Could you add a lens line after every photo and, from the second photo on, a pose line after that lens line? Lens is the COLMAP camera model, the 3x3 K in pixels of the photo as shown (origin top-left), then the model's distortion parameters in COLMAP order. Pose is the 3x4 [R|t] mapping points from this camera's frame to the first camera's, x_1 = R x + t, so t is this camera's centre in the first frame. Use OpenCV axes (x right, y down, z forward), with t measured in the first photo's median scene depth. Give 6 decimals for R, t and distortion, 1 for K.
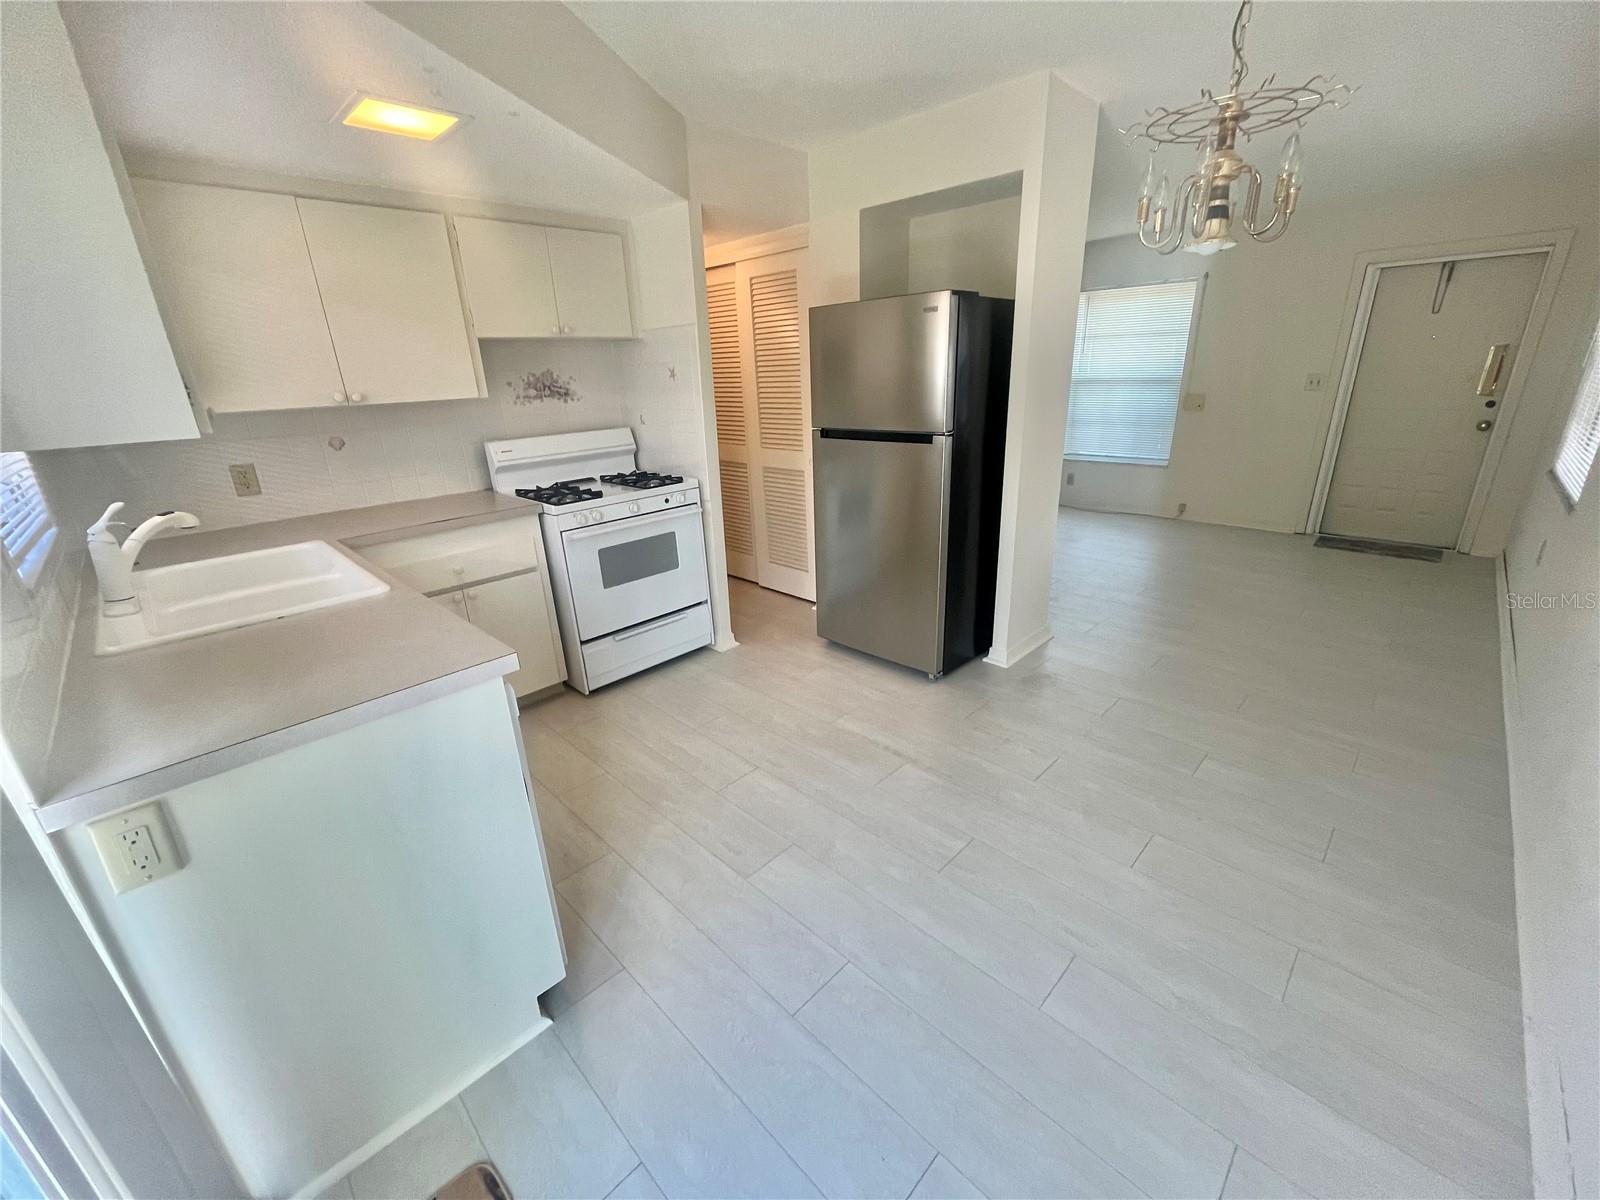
lens RADIAL K [[648.5, 0, 792.2], [0, 648.5, 598.2], [0, 0, 1]] dist [-0.000582, -0.000129]
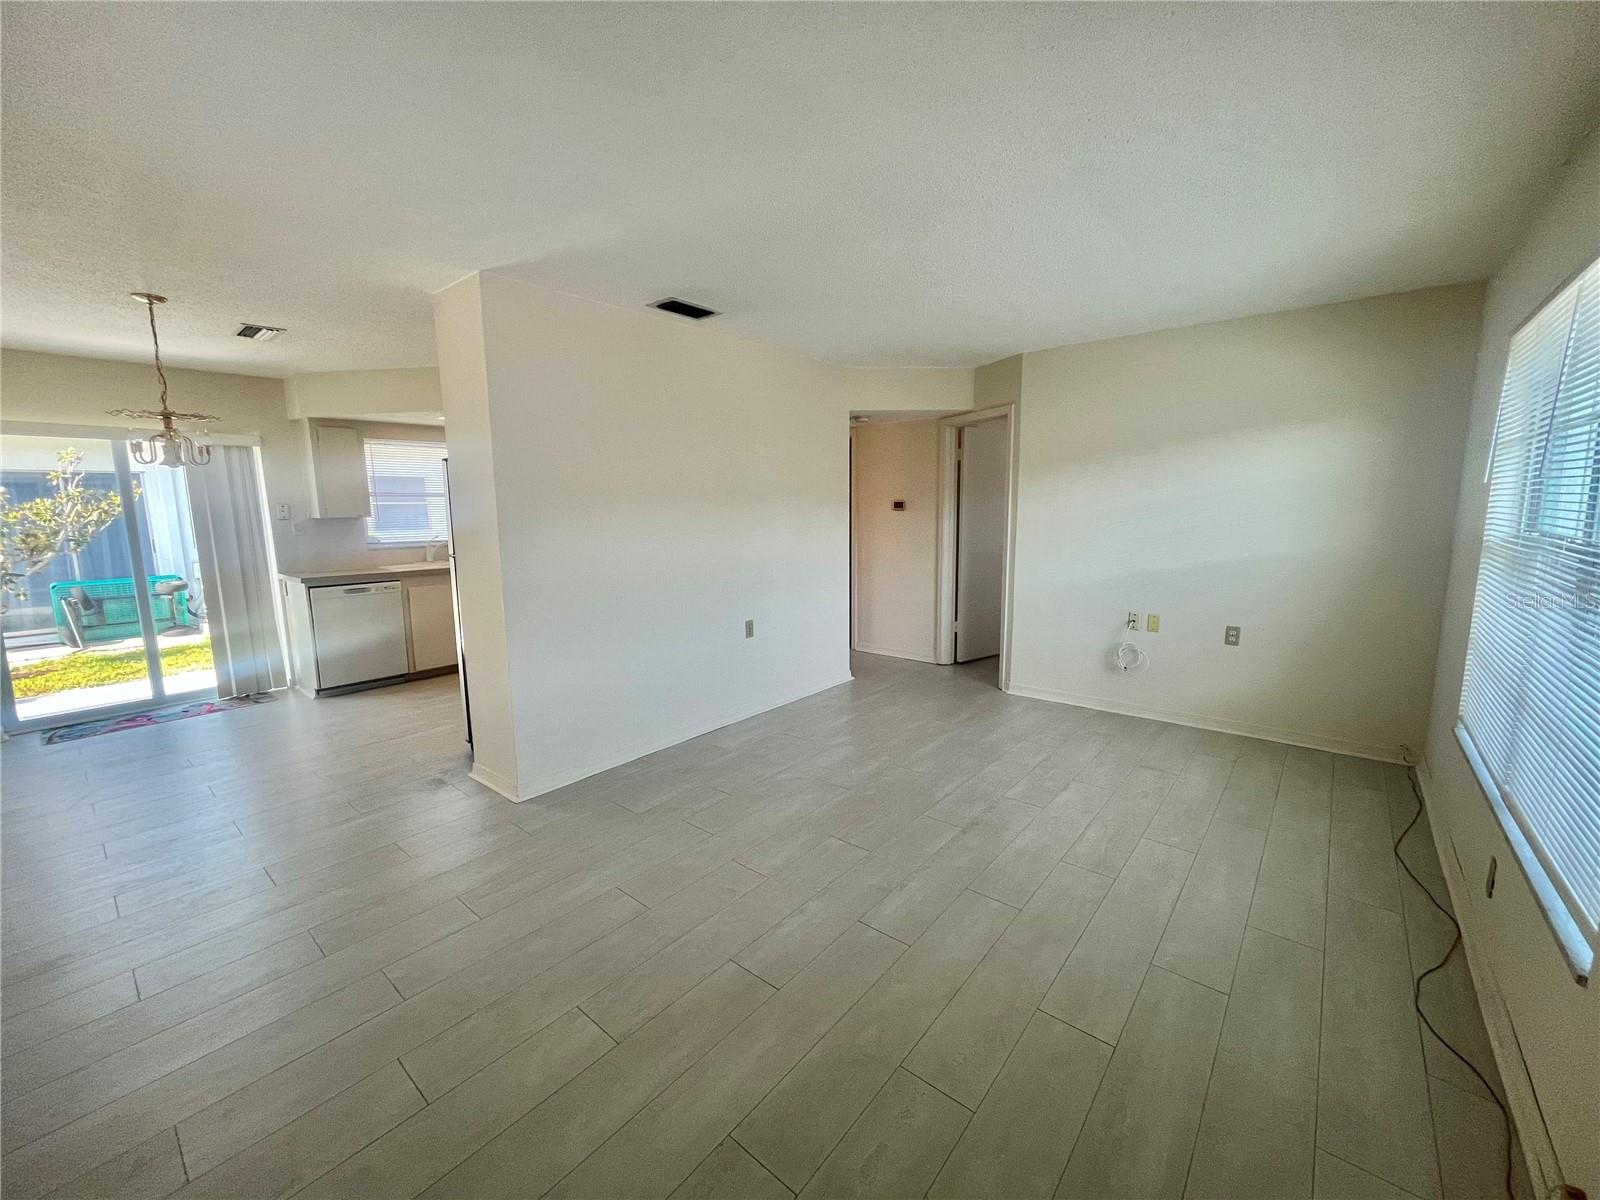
lens RADIAL K [[648.5, 0, 796.2], [0, 648.5, 596.8], [0, 0, 1]] dist [-0.000582, -0.000129]
pose [[0.086201, 0.172332, -0.981260, 1.405382], [-0.326862, 0.935301, 0.135547, -0.502969], [0.941133, 0.309052, 0.136953, 1.285336]]
